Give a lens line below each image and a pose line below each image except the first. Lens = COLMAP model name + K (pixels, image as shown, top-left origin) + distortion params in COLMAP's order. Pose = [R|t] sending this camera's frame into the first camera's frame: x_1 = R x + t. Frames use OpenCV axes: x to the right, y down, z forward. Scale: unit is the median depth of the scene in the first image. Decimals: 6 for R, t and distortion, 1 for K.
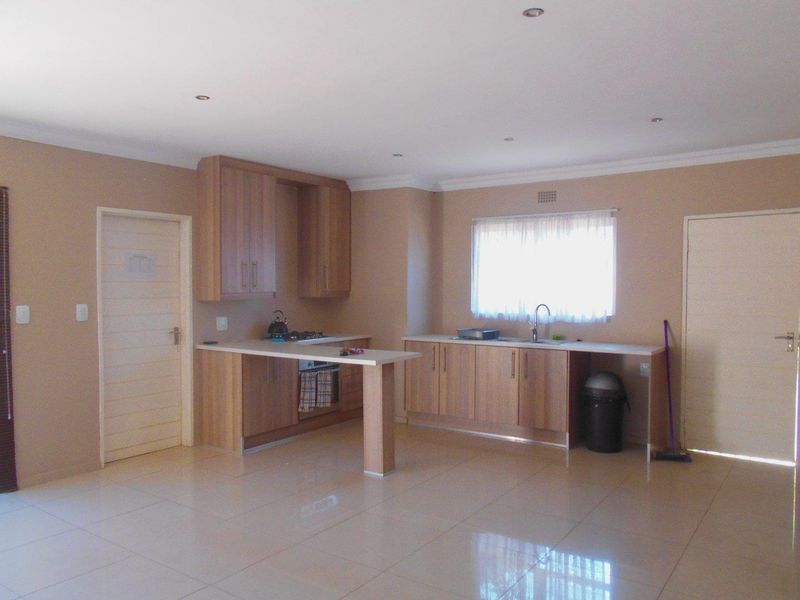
lens RADIAL K [[611.7, 0, 400.0], [0, 611.7, 300.0], [0, 0, 1]] dist [-0.027496, 0.000549]
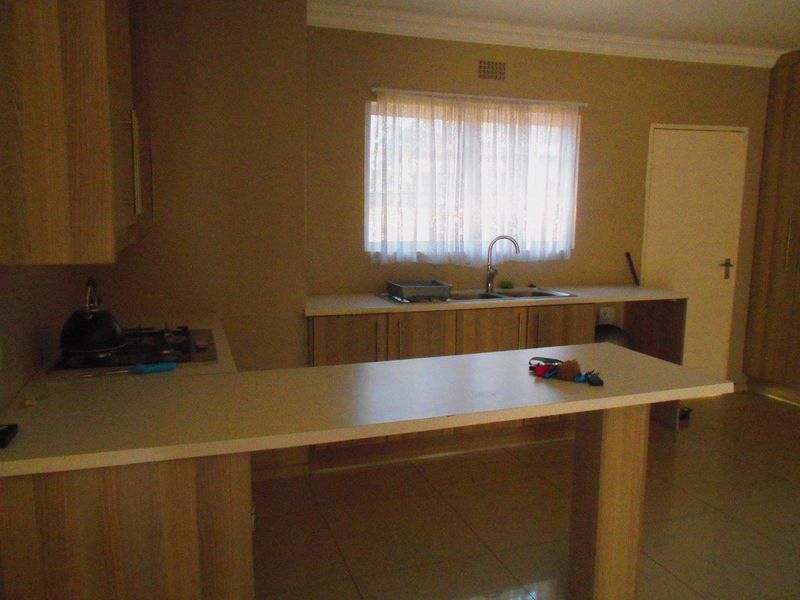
lens RADIAL K [[609.0, 0, 379.6], [0, 609.0, 298.1], [0, 0, 1]] dist [0.003706, -0.002902]
pose [[0.622854, -0.107910, 0.774860, -0.366993], [0.007448, 0.991215, 0.132053, -0.015159], [-0.782302, -0.076479, 0.618186, 0.679801]]
